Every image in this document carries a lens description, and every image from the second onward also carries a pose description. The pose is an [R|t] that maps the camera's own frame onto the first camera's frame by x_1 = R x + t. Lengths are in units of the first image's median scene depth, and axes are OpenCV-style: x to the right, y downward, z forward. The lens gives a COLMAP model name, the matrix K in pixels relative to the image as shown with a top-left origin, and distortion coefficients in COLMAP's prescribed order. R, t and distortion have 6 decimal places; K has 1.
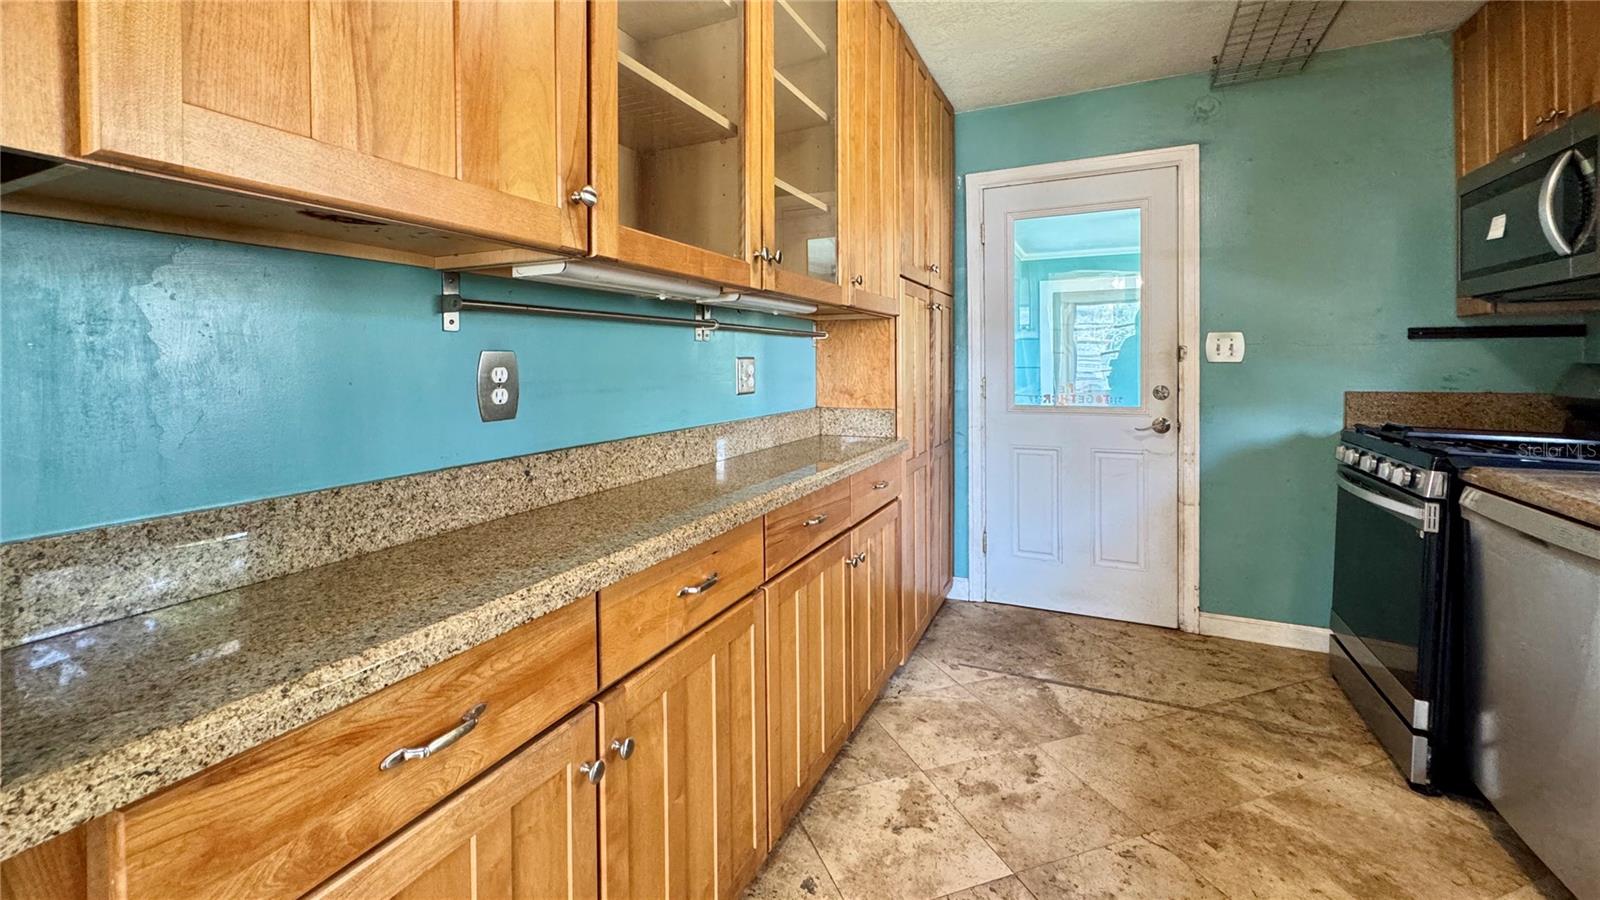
lens RADIAL K [[634.8, 0, 820.4], [0, 634.8, 371.9], [0, 0, 1]] dist [-0.000071, 0.000145]
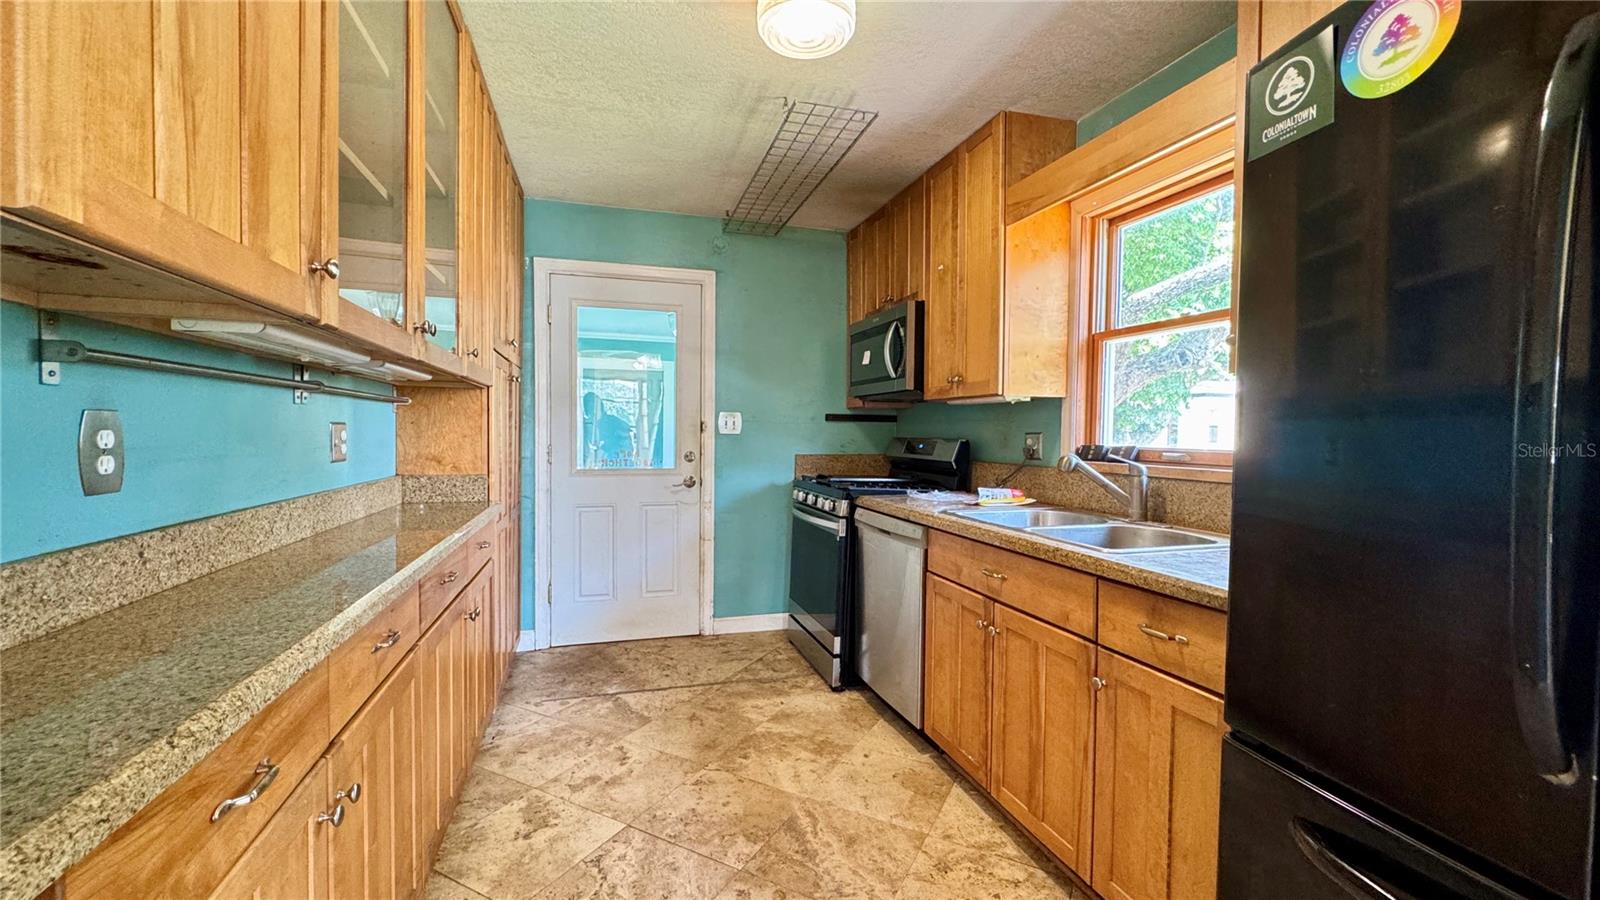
lens RADIAL K [[624.5, 0, 800.0], [0, 624.5, 450.0], [0, 0, 1]] dist [0.000214, 0.000080]
pose [[0.733386, -0.004294, 0.679798, -0.232290], [-0.006067, 0.999899, 0.012861, 0.001806], [-0.679785, -0.013557, 0.733286, -0.130369]]
